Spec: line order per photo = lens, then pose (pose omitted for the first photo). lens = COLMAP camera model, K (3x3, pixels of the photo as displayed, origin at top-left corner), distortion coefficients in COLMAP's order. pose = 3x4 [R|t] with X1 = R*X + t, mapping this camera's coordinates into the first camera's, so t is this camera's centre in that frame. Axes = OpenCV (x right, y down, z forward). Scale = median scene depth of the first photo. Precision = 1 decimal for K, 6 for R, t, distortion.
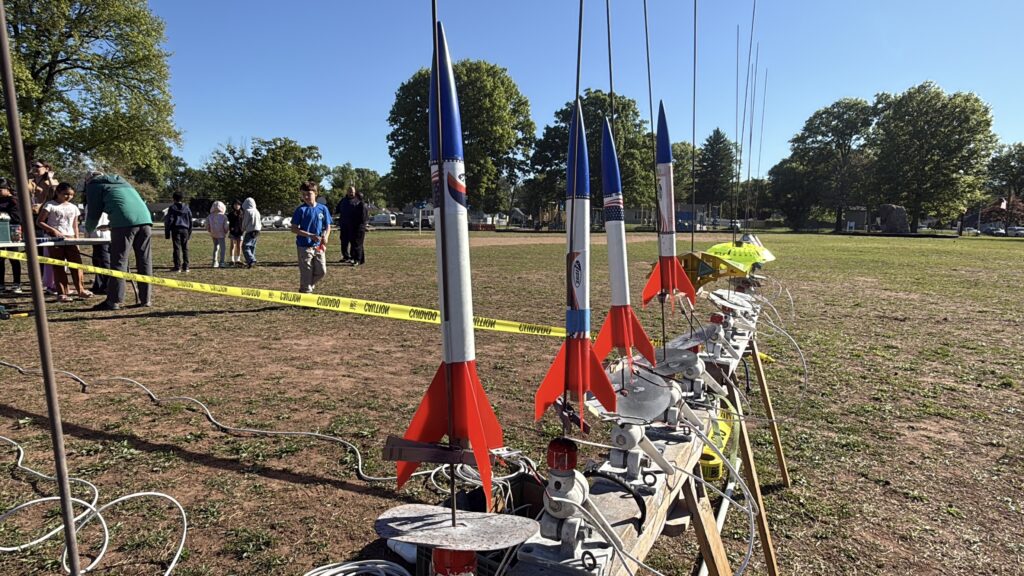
lens RADIAL K [[592.4, 0, 512.0], [0, 592.4, 288.0], [0, 0, 1]] dist [-0.000215, 0.000503]
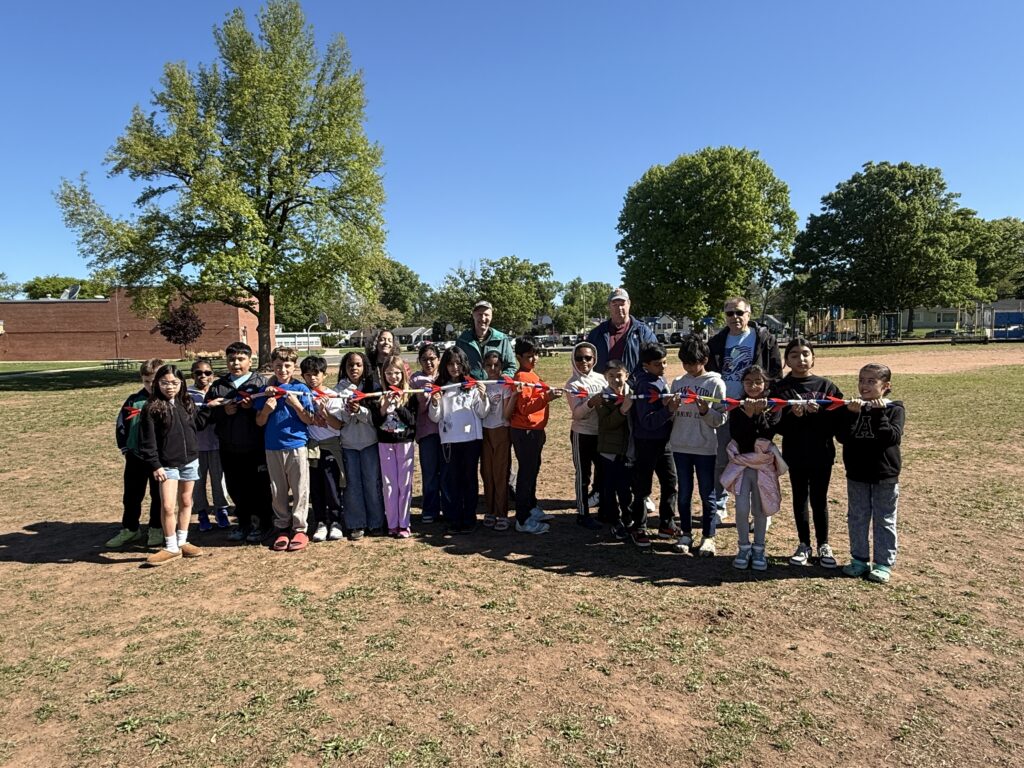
lens RADIAL K [[616.4, 0, 510.1], [0, 616.4, 388.5], [0, 0, 1]] dist [-0.000756, 0.000120]
pose [[0.925401, -0.004398, -0.378963, -0.005504], [-0.004723, 0.999721, -0.023134, -0.014588], [0.378959, 0.023198, 0.925123, 0.070861]]
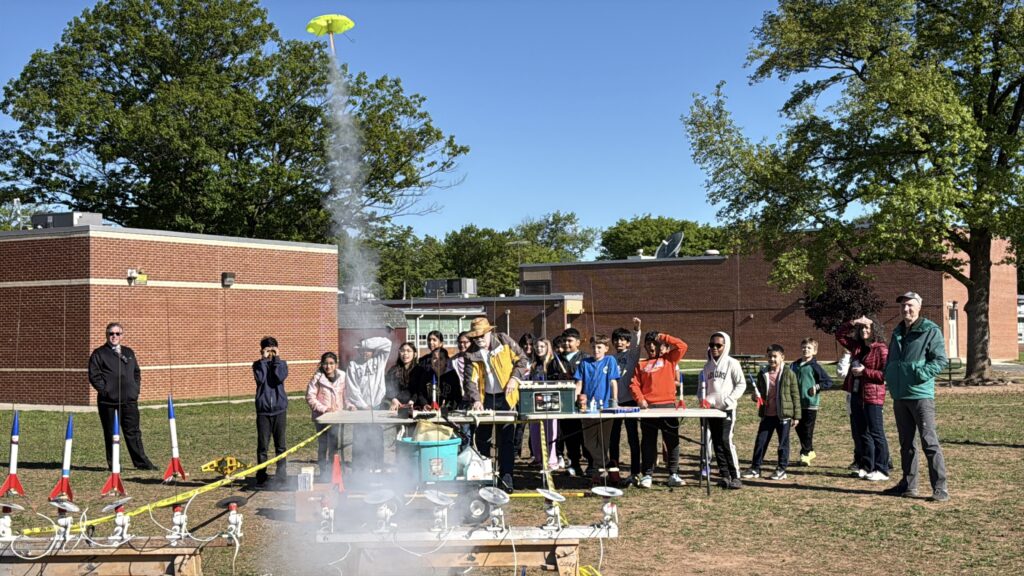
lens RADIAL K [[1392.0, 0, 498.1], [0, 1392.0, 282.7], [0, 0, 1]] dist [0.151851, -0.125138]
pose [[0.442960, -0.055865, -0.894799, 0.085108], [-0.080016, 0.991610, -0.101520, -0.003936], [0.892964, 0.116568, 0.434773, -0.005941]]
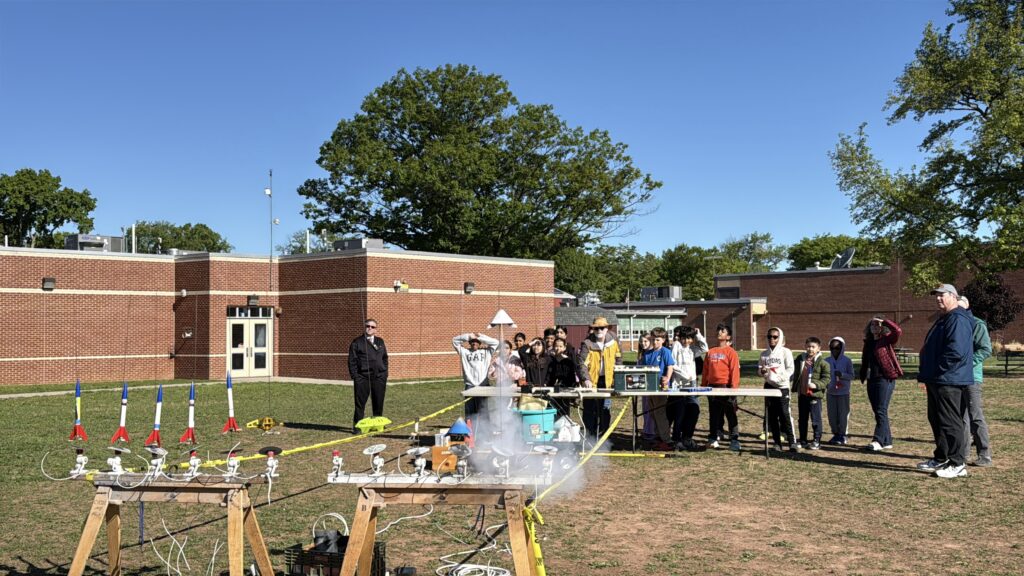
lens RADIAL K [[1078.1, 0, 507.1], [0, 1078.1, 294.2], [0, 0, 1]] dist [0.210103, -0.476780]
pose [[0.266593, -0.053415, -0.962328, 0.092212], [-0.094197, 0.992239, -0.081171, -0.005297], [0.959195, 0.112288, 0.259492, 0.011202]]
